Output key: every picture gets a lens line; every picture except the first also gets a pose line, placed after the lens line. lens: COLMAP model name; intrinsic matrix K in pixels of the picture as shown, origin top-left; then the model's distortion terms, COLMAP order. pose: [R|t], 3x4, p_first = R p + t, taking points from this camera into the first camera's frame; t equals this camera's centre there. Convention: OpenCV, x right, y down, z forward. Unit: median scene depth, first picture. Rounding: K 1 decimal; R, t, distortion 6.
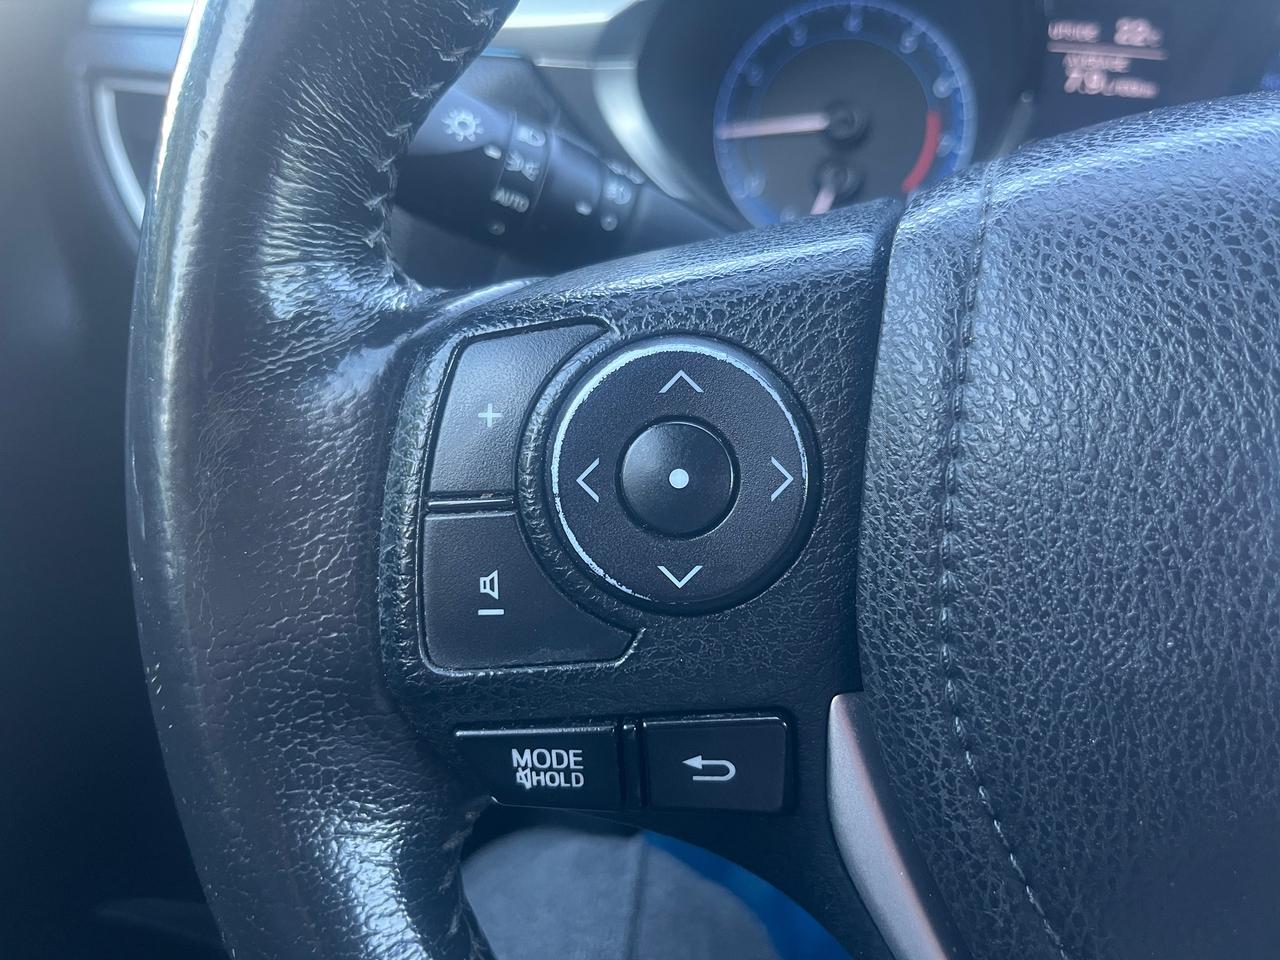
lens RADIAL K [[988.6, 0, 635.5], [0, 988.6, 482.1], [0, 0, 1]] dist [0.039256, -0.071300]
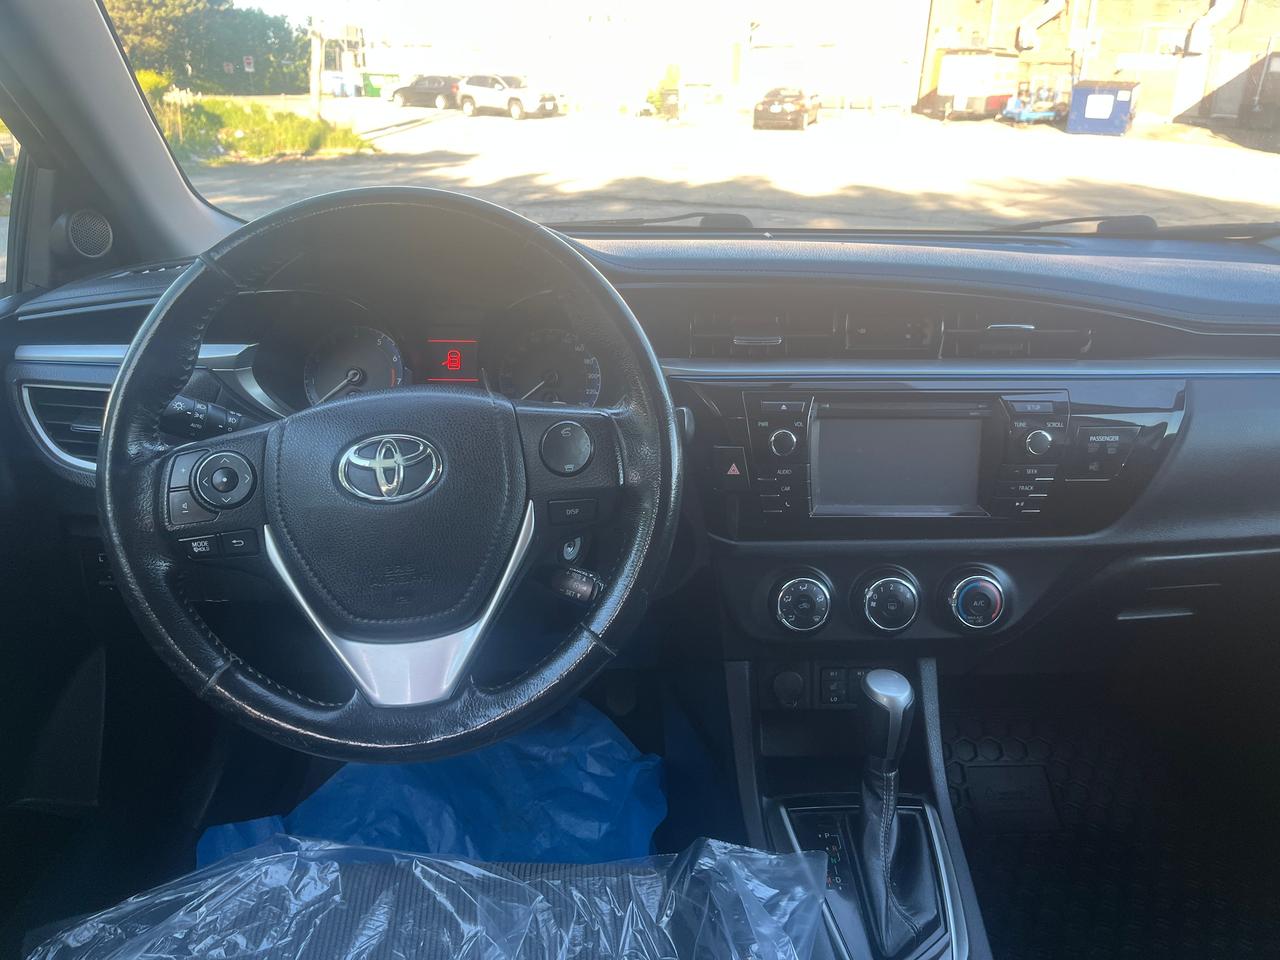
lens RADIAL K [[988.6, 0, 644.6], [0, 988.6, 479.7], [0, 0, 1]] dist [0.039256, -0.071300]
pose [[0.973369, -0.090211, 0.210748, 0.973065], [0.119904, 0.983885, -0.132640, 0.845144], [-0.195386, 0.154377, 0.968500, -3.924308]]
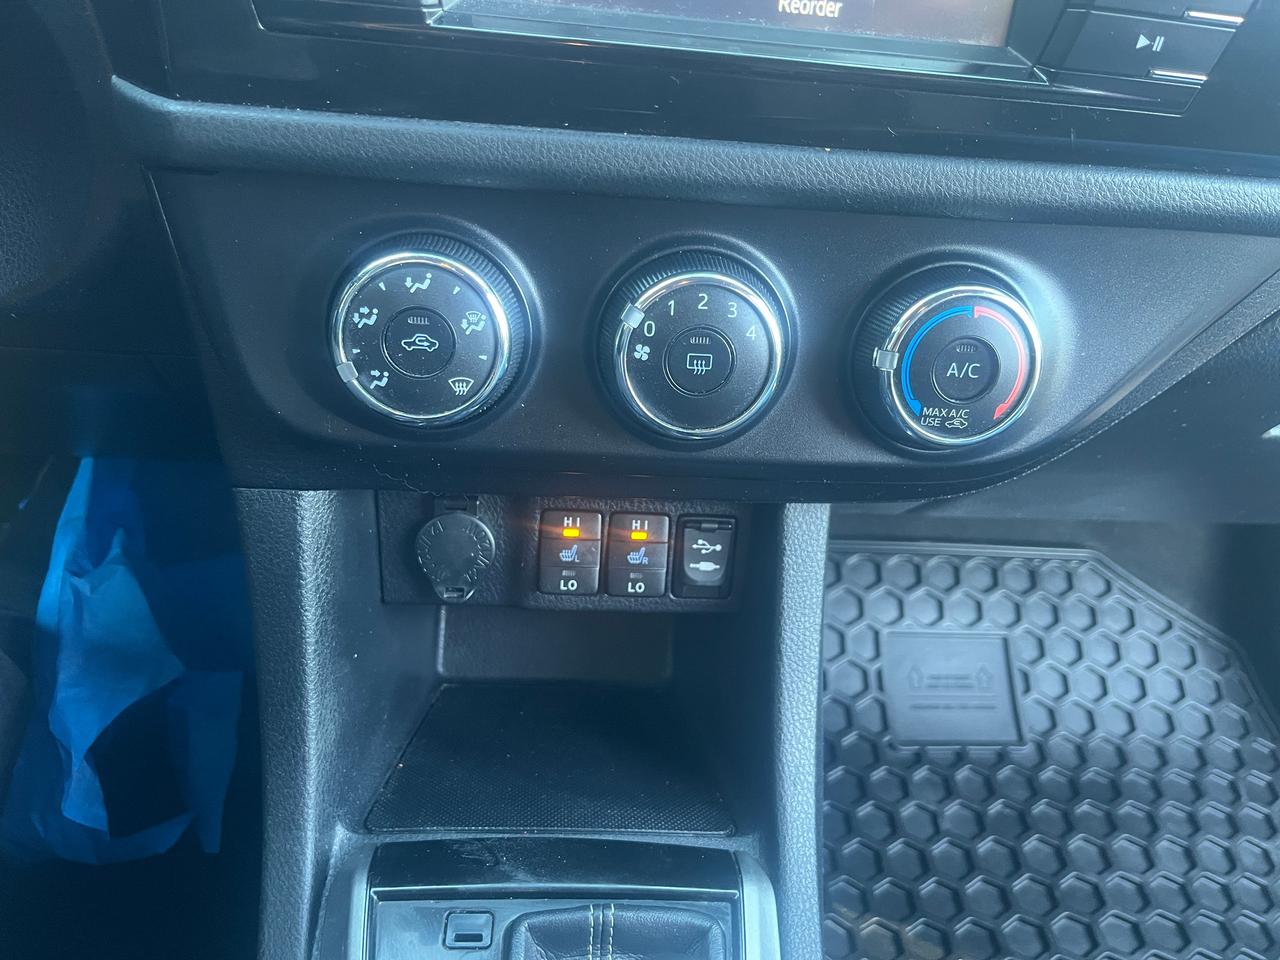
lens RADIAL K [[988.6, 0, 644.3], [0, 988.6, 487.4], [0, 0, 1]] dist [0.039256, -0.071300]
pose [[0.969374, -0.082256, 0.231403, 3.148517], [0.055280, 0.991143, 0.120744, 0.992607], [-0.239285, -0.104254, 0.965336, 0.013296]]
